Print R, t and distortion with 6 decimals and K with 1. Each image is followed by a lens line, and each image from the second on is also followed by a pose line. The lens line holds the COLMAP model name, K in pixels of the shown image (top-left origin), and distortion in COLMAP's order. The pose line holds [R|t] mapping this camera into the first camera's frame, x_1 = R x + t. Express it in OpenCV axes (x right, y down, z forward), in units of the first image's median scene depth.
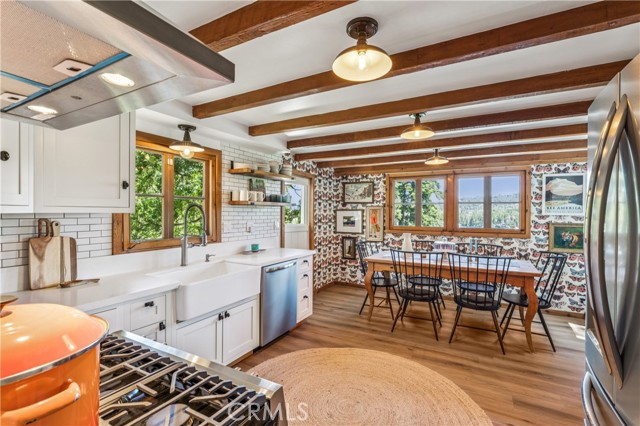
lens RADIAL K [[292.9, 0, 319.2], [0, 292.9, 210.0], [0, 0, 1]] dist [-0.000674, -0.000115]
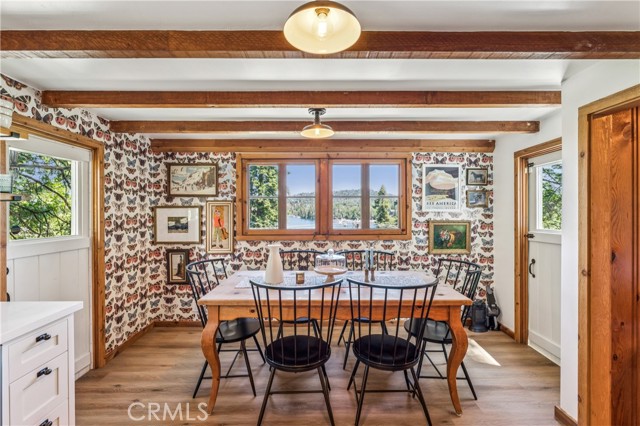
lens RADIAL K [[292.9, 0, 319.2], [0, 292.9, 210.0], [0, 0, 1]] dist [-0.000674, -0.000115]
pose [[0.870714, -0.013440, 0.491607, 0.062459], [0.004297, 0.999796, 0.019723, -0.004717], [-0.491771, -0.015060, 0.870594, 0.327478]]
